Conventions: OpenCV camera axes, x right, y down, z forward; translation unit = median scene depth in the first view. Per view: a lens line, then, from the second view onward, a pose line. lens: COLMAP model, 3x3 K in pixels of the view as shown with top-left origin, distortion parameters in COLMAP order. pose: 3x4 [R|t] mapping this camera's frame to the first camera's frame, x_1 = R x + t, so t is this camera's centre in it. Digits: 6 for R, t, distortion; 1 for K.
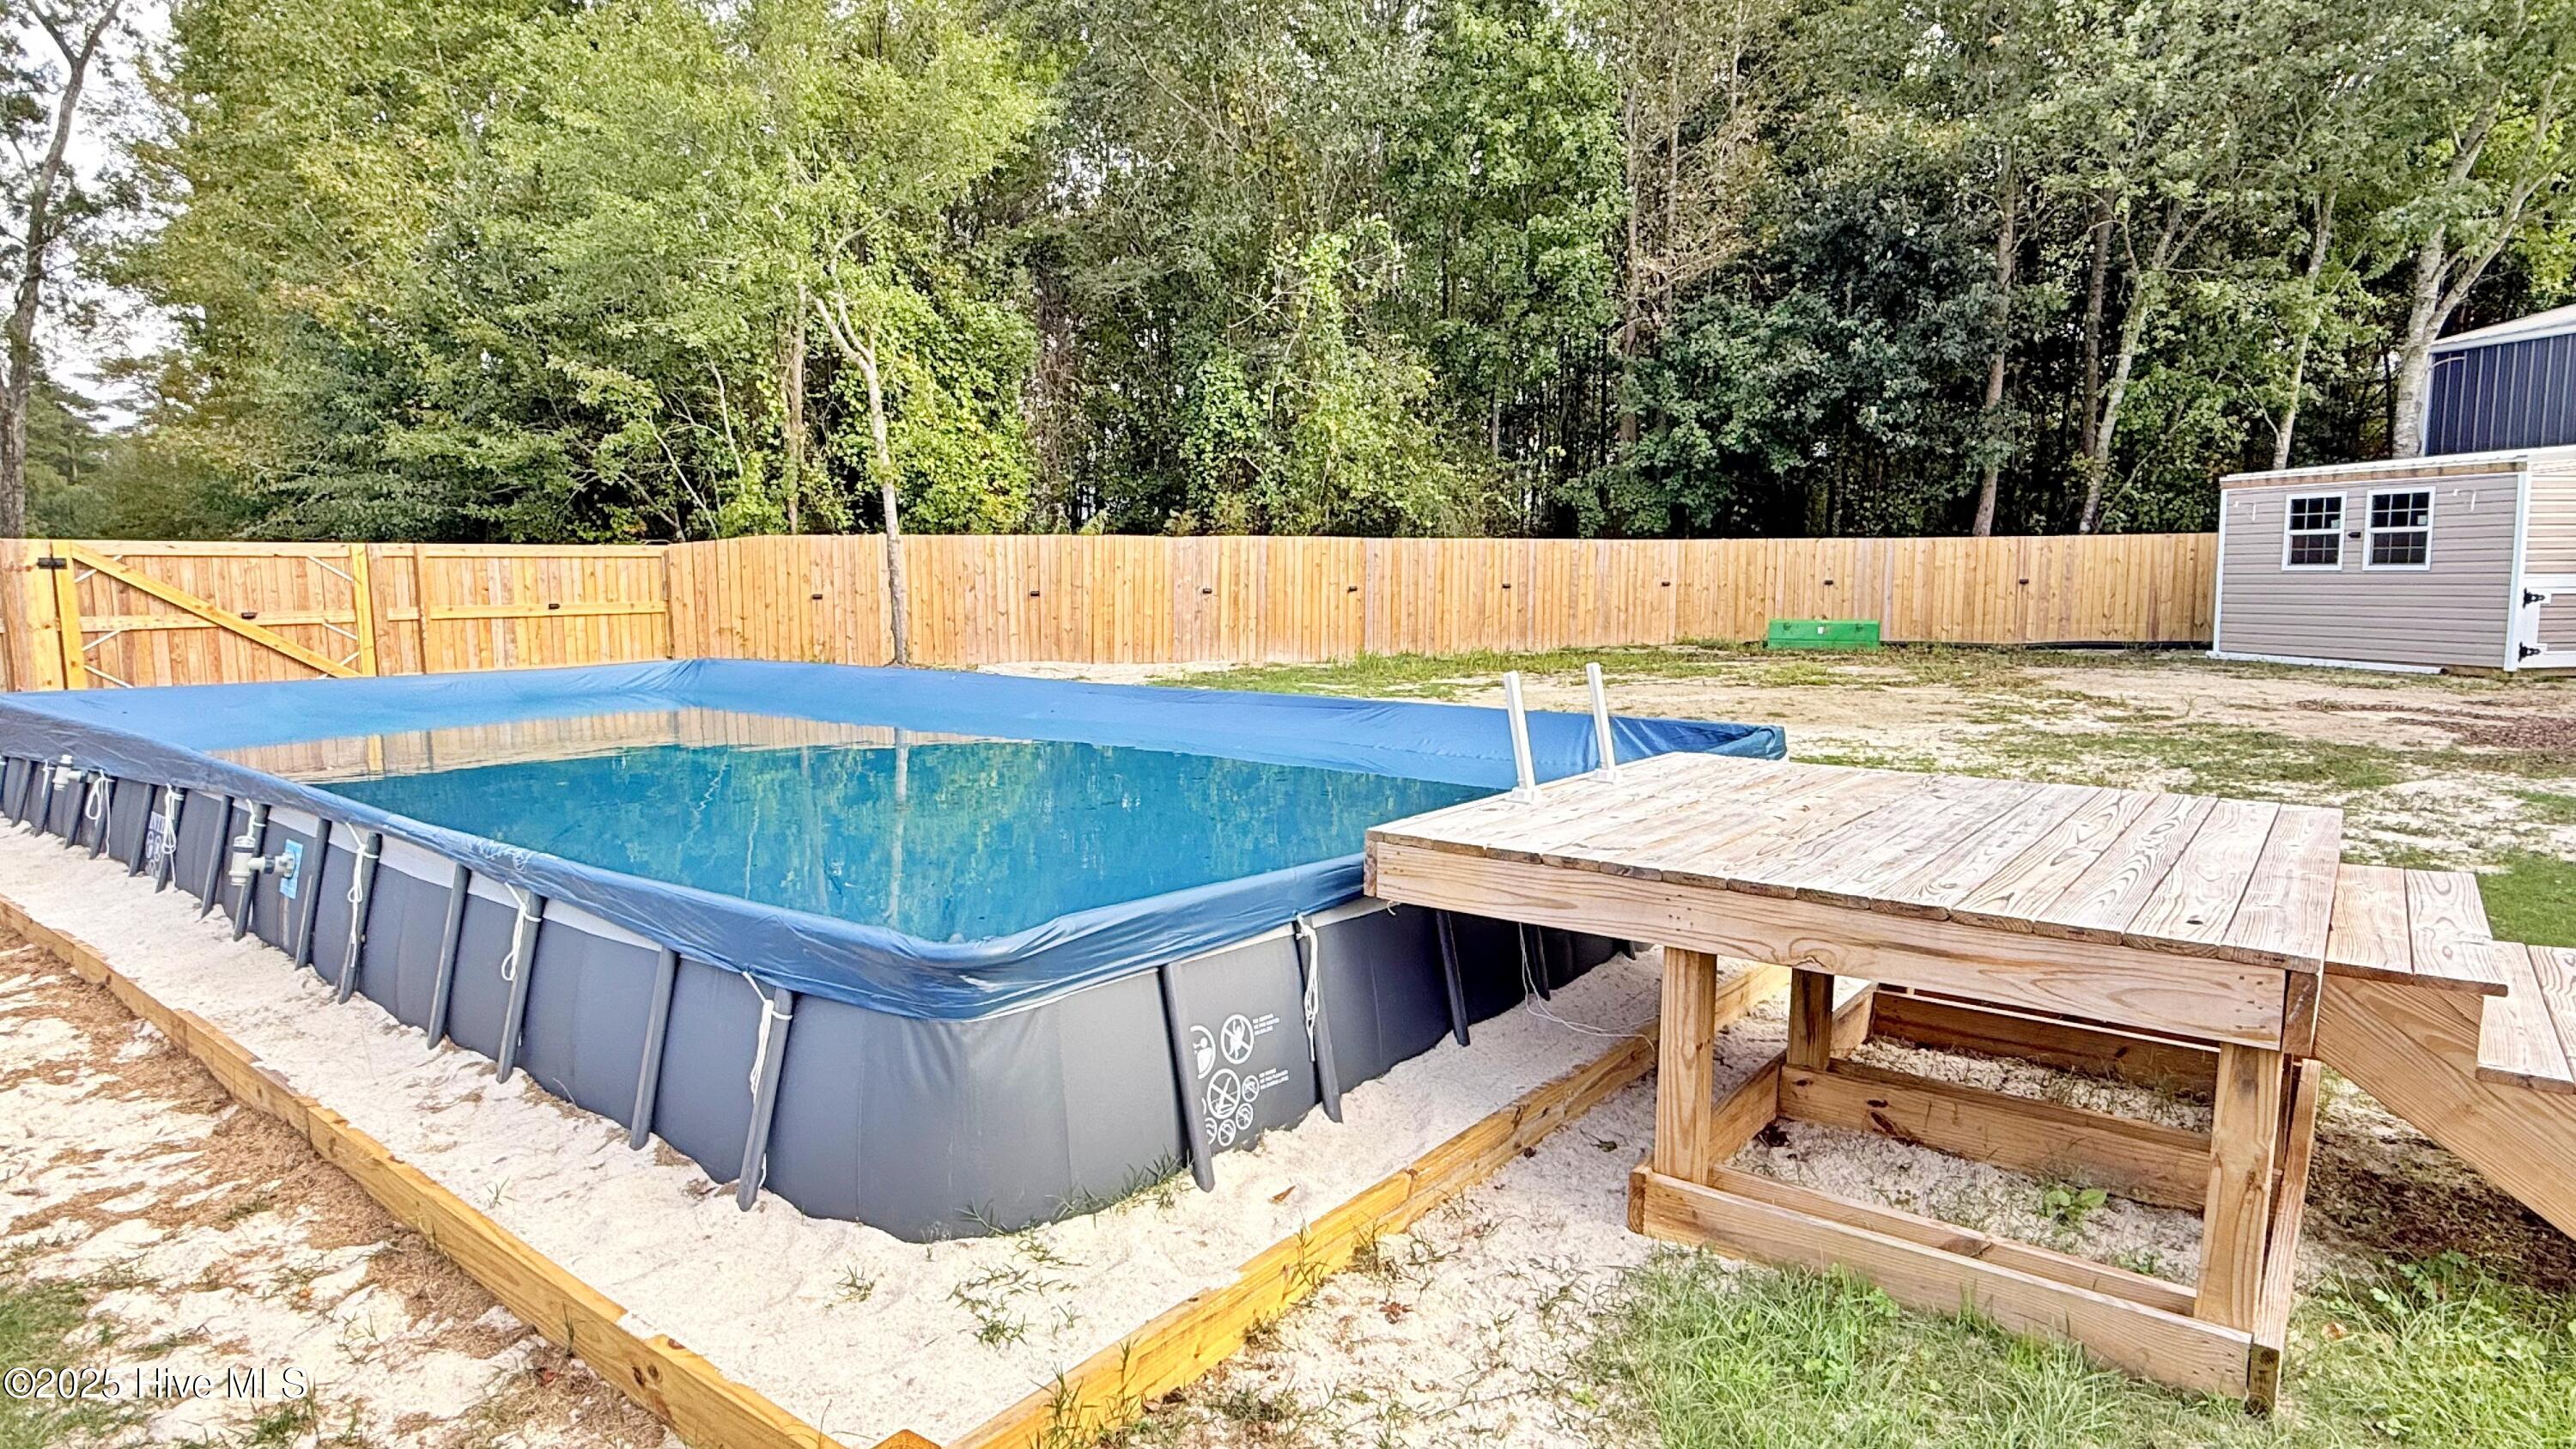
lens RADIAL K [[1429.8, 0, 1279.0], [0, 1429.8, 727.5], [0, 0, 1]] dist [0.001007, -0.000072]
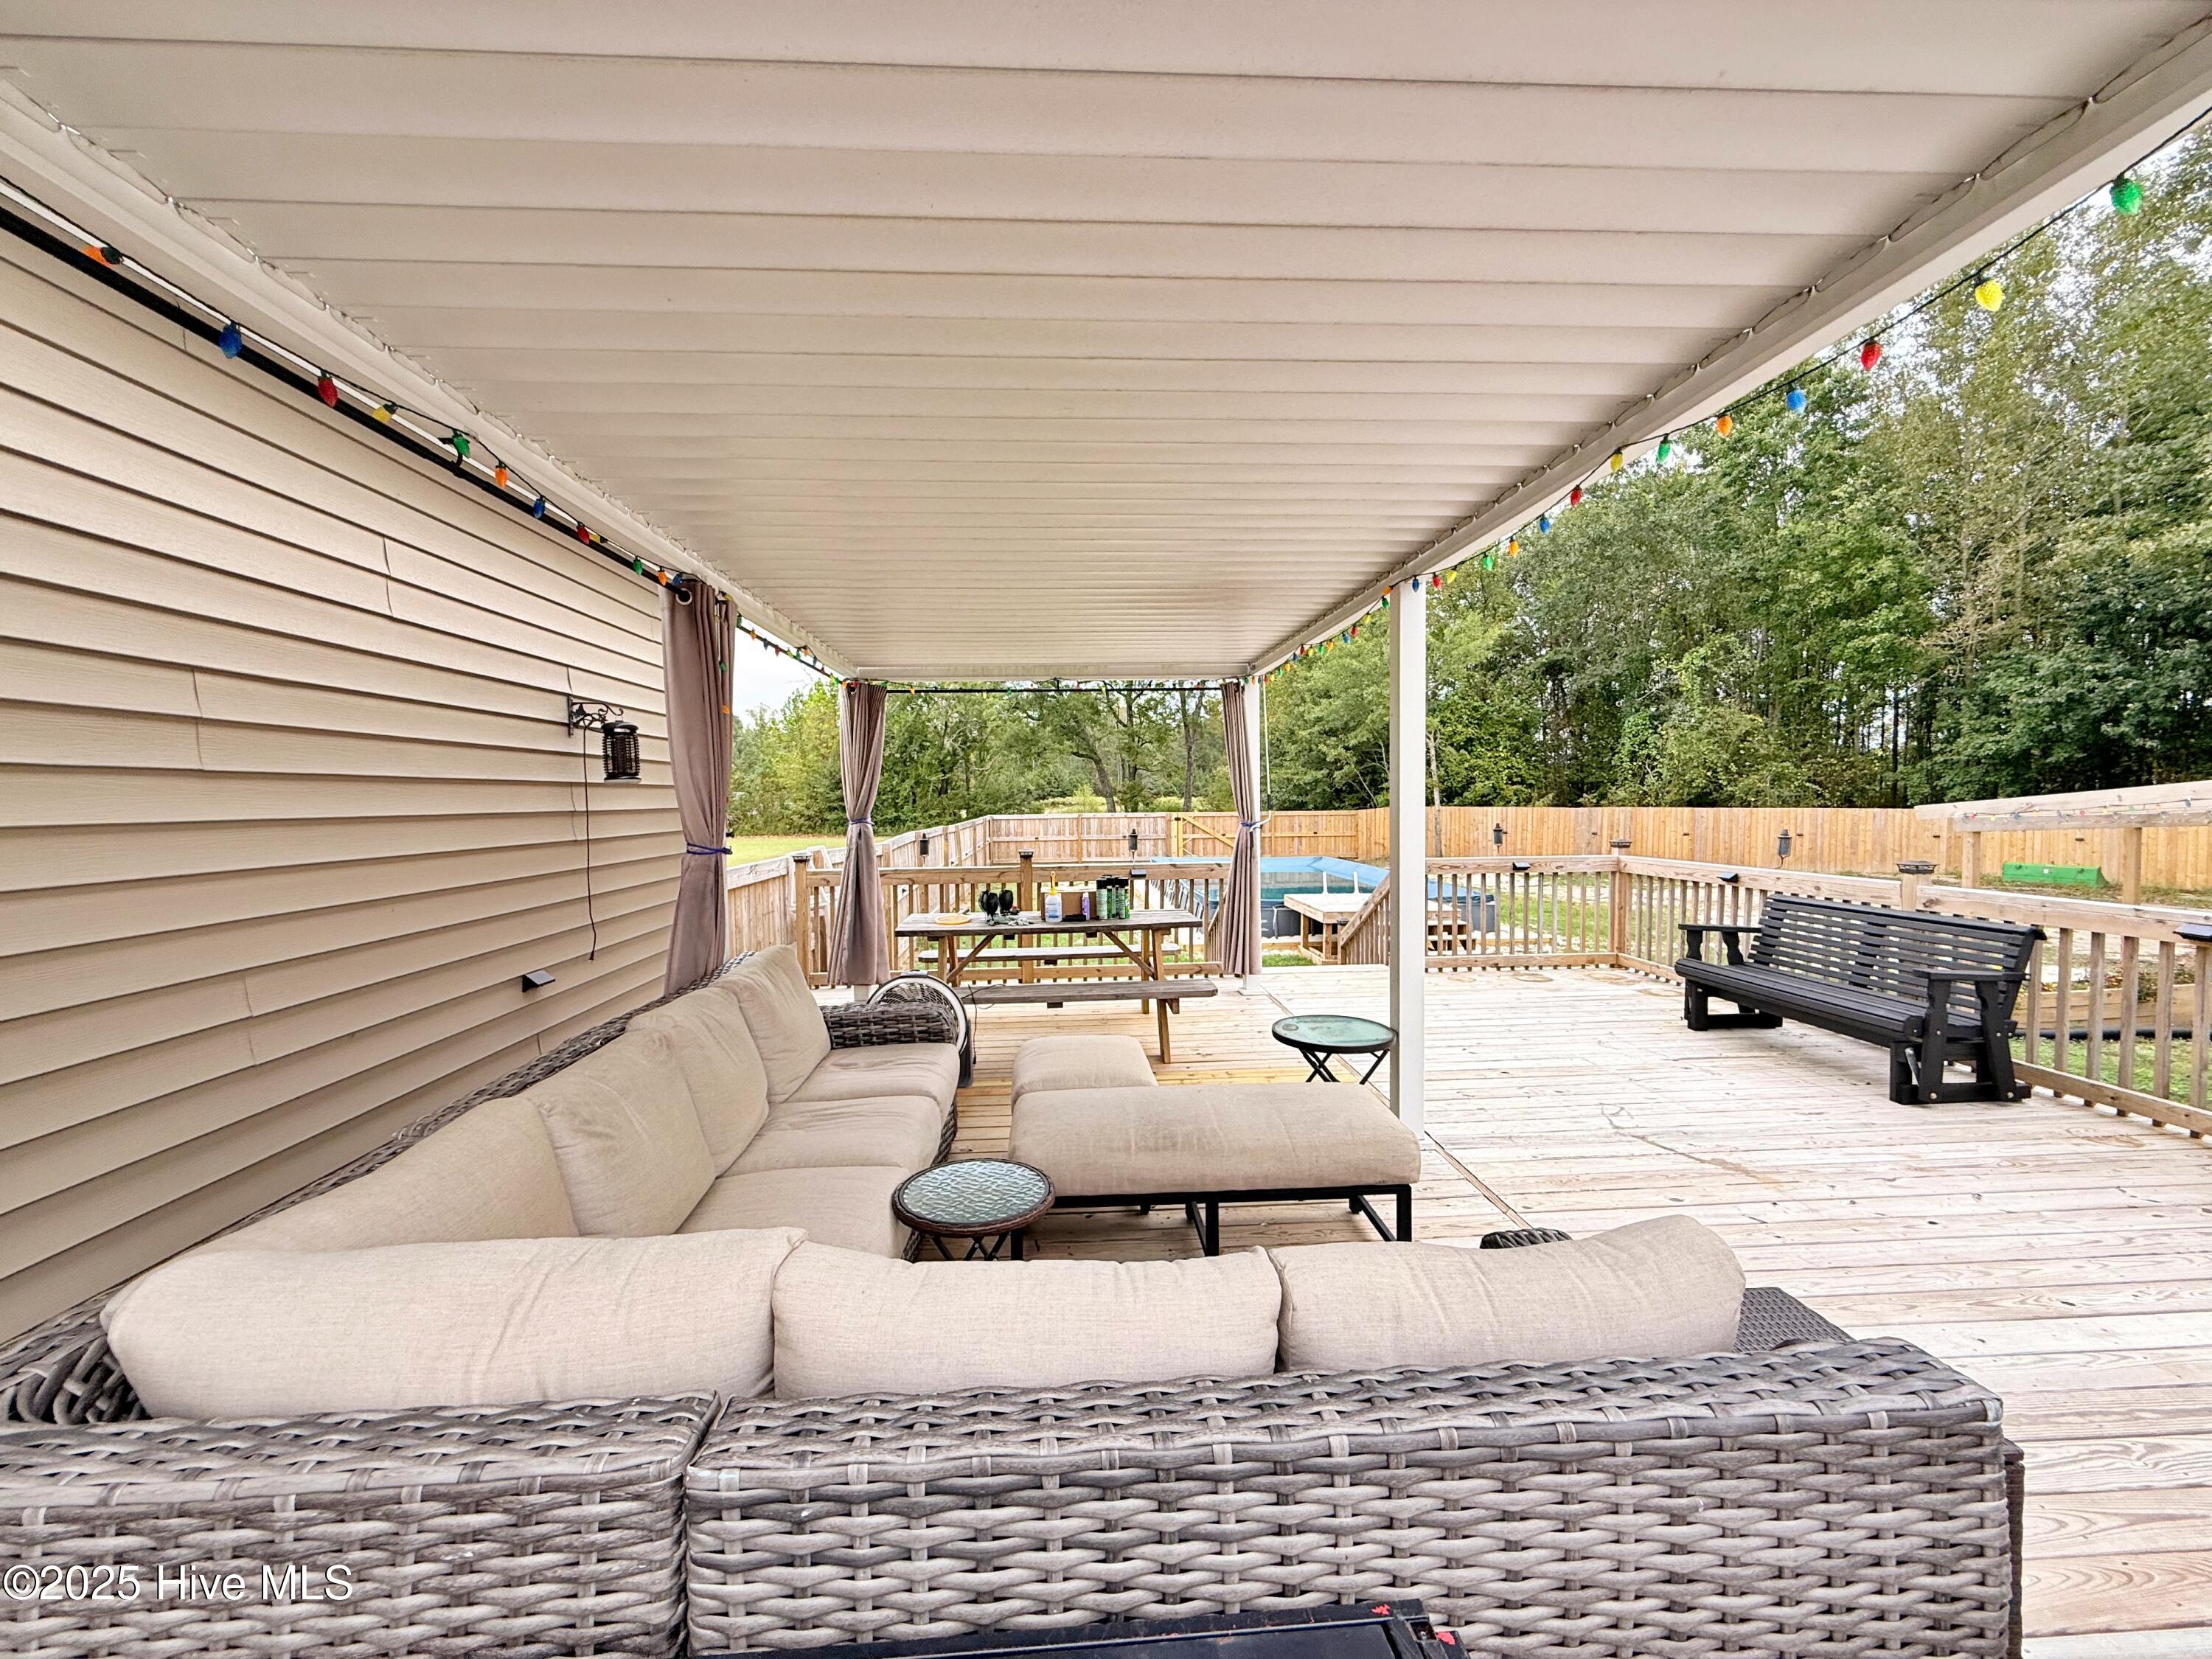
lens RADIAL K [[877.6, 0, 1099.2], [0, 877.6, 830.4], [0, 0, 1]] dist [0.000172, 0.000001]
pose [[0.660299, 0.030344, -0.750390, 0.416951], [-0.077450, 0.996607, -0.027851, -0.007715], [0.746998, 0.076508, 0.660409, -0.373851]]
